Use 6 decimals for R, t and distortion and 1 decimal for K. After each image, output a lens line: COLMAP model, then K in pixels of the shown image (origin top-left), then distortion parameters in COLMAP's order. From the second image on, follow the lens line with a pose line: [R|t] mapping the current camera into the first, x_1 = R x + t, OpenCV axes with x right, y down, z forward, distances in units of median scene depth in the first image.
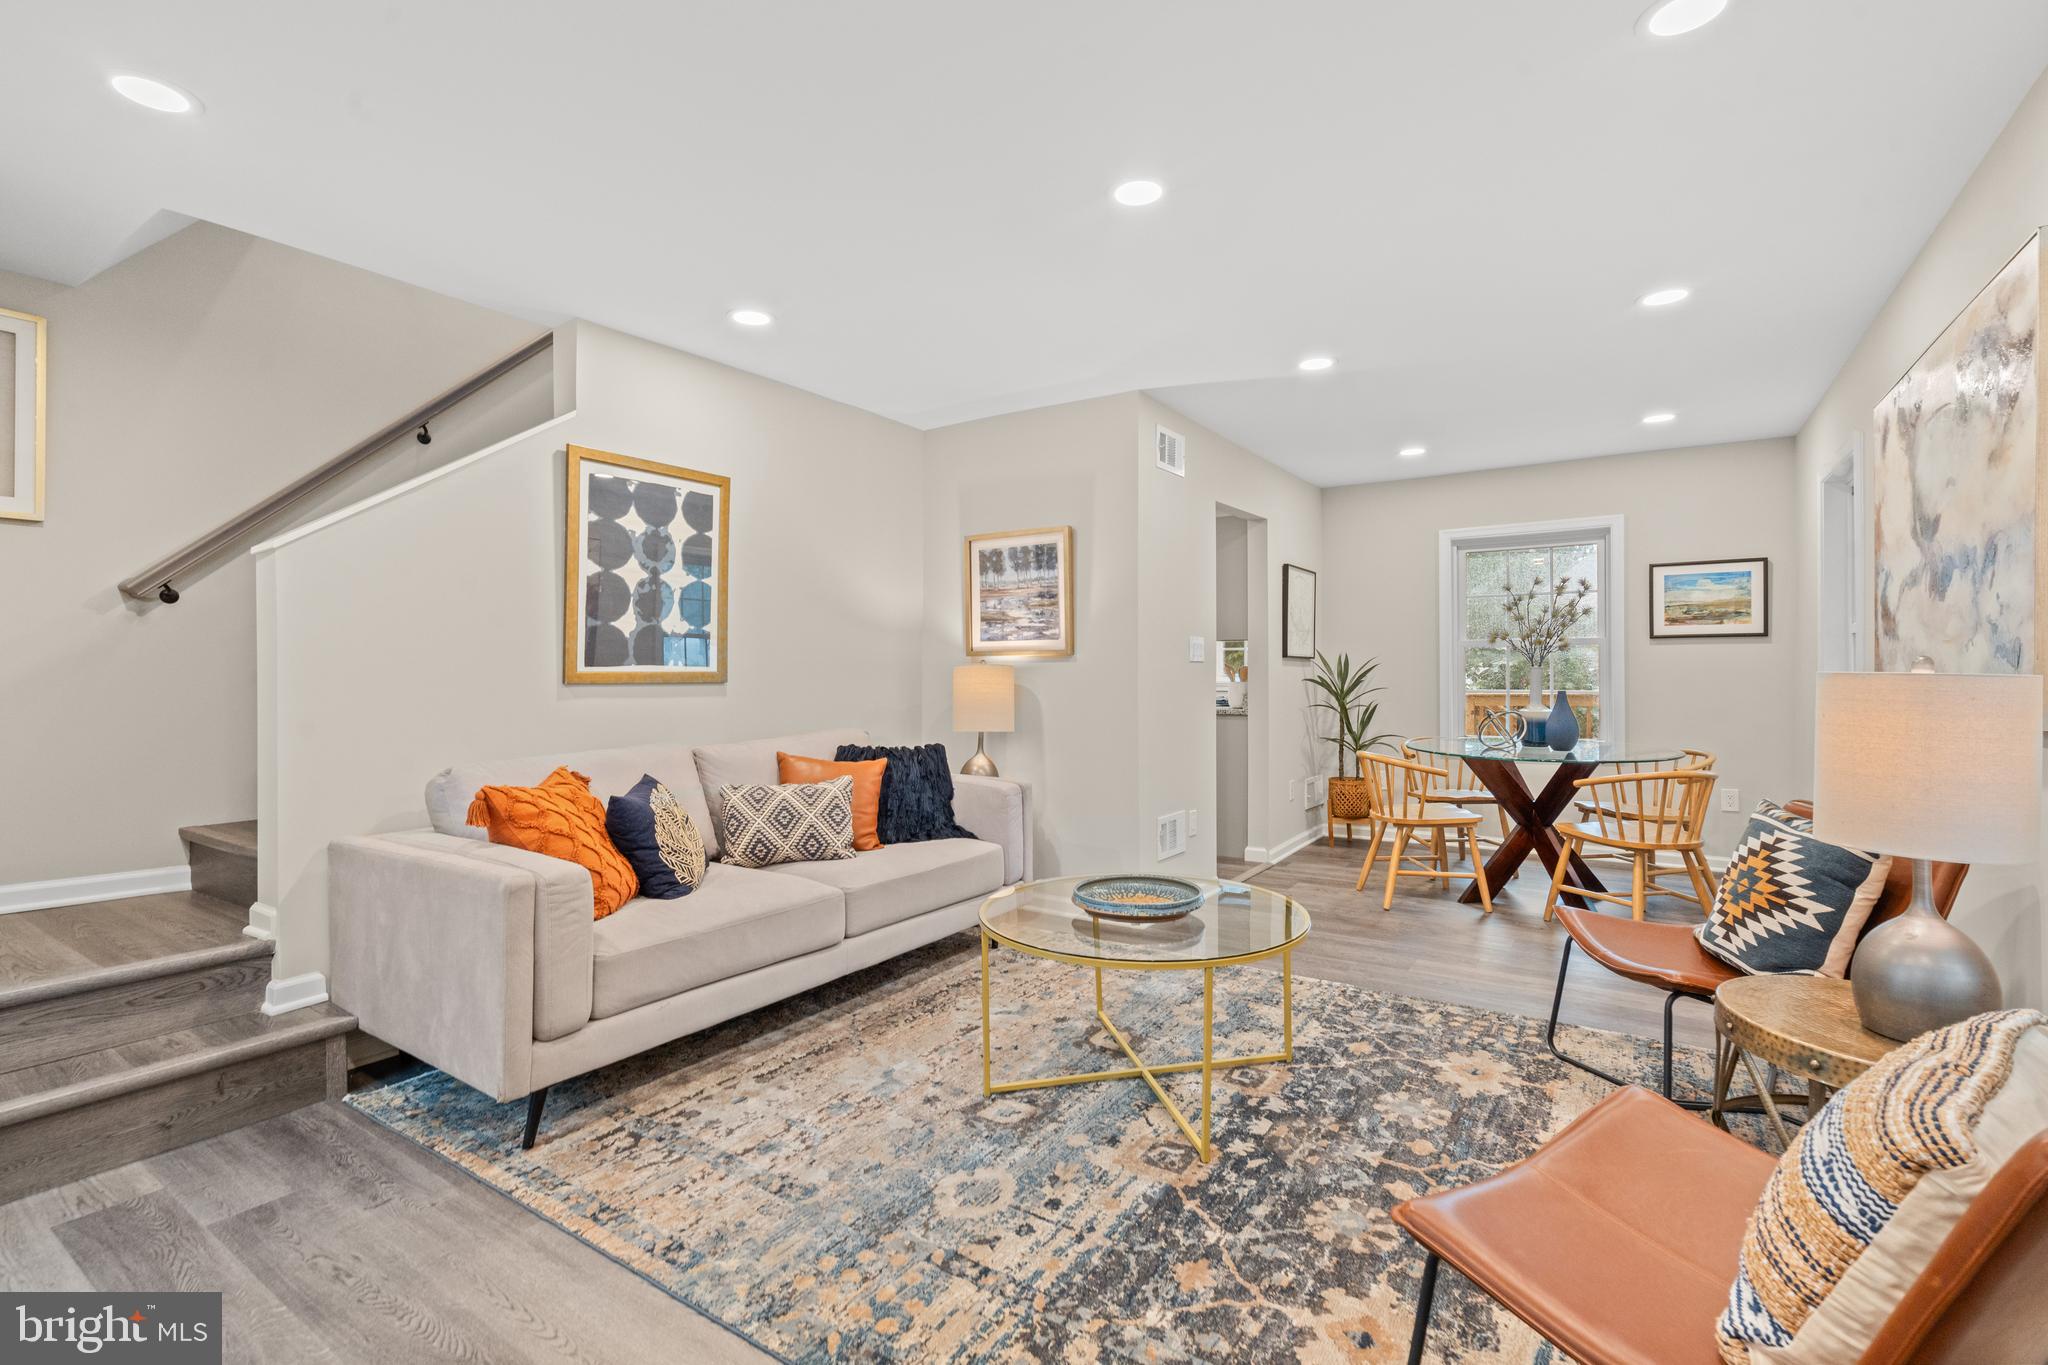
lens RADIAL K [[933.0, 0, 1010.3], [0, 933.0, 658.1], [0, 0, 1]] dist [-0.004181, 0.003059]
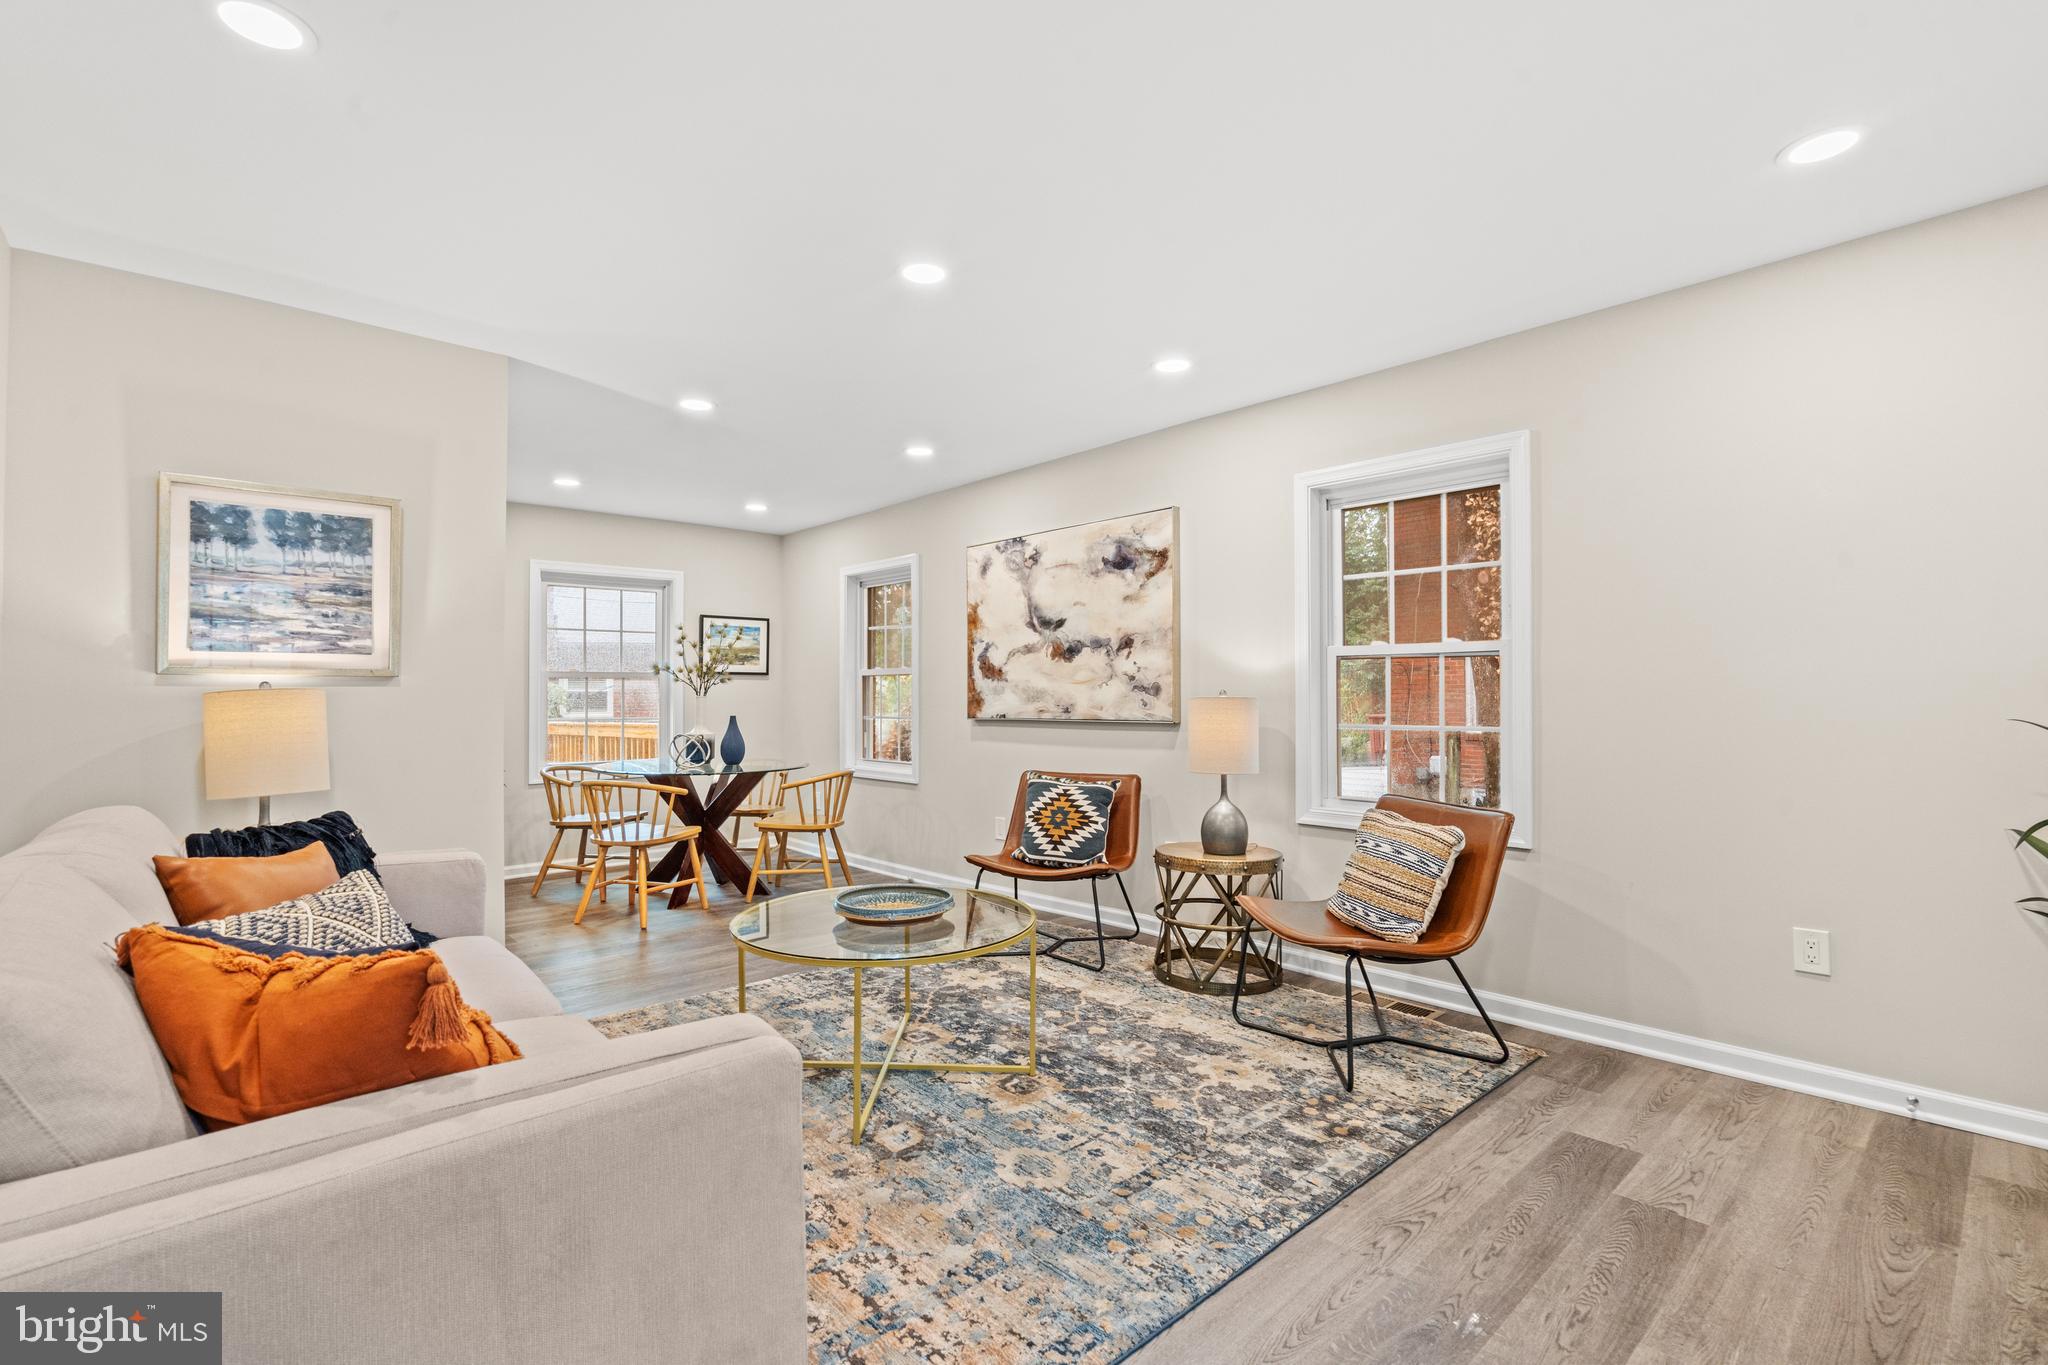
lens RADIAL K [[933.0, 0, 1024.4], [0, 933.0, 675.5], [0, 0, 1]] dist [-0.004181, 0.003059]
pose [[0.229141, 0.025769, 0.973052, -0.682776], [-0.009398, 0.999661, -0.024261, 0.010825], [-0.973348, -0.003586, 0.229306, 0.458615]]
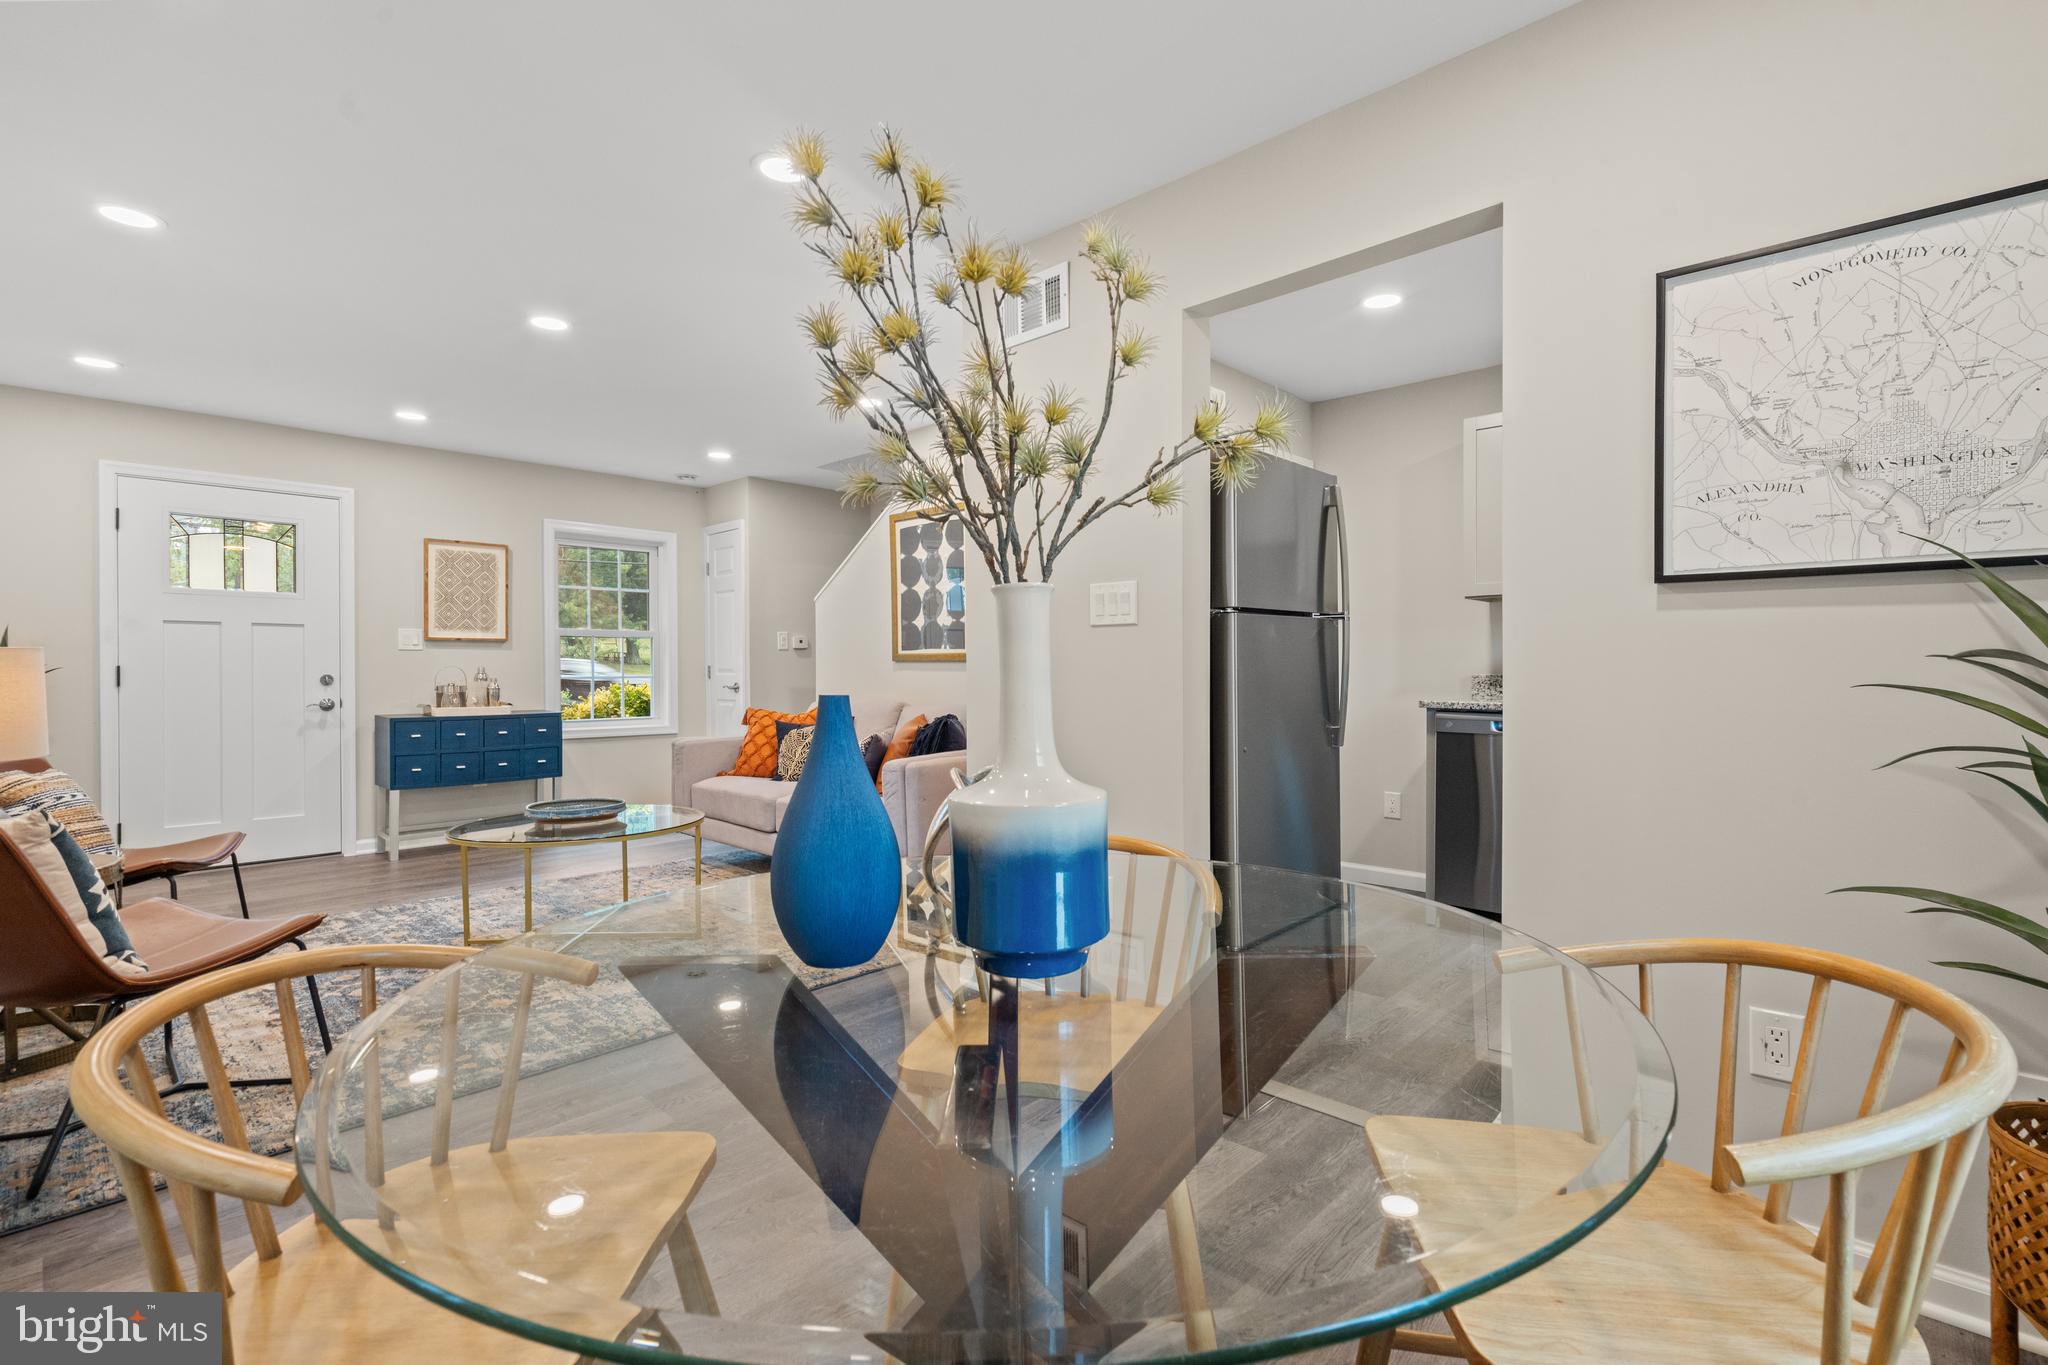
lens RADIAL K [[933.0, 0, 1025.4], [0, 933.0, 671.0], [0, 0, 1]] dist [-0.004181, 0.003059]
pose [[-0.155691, 0.009947, -0.987756, 1.084073], [0.018338, 0.999806, 0.007178, 0.036511], [0.987636, -0.016996, -0.155843, 1.444524]]
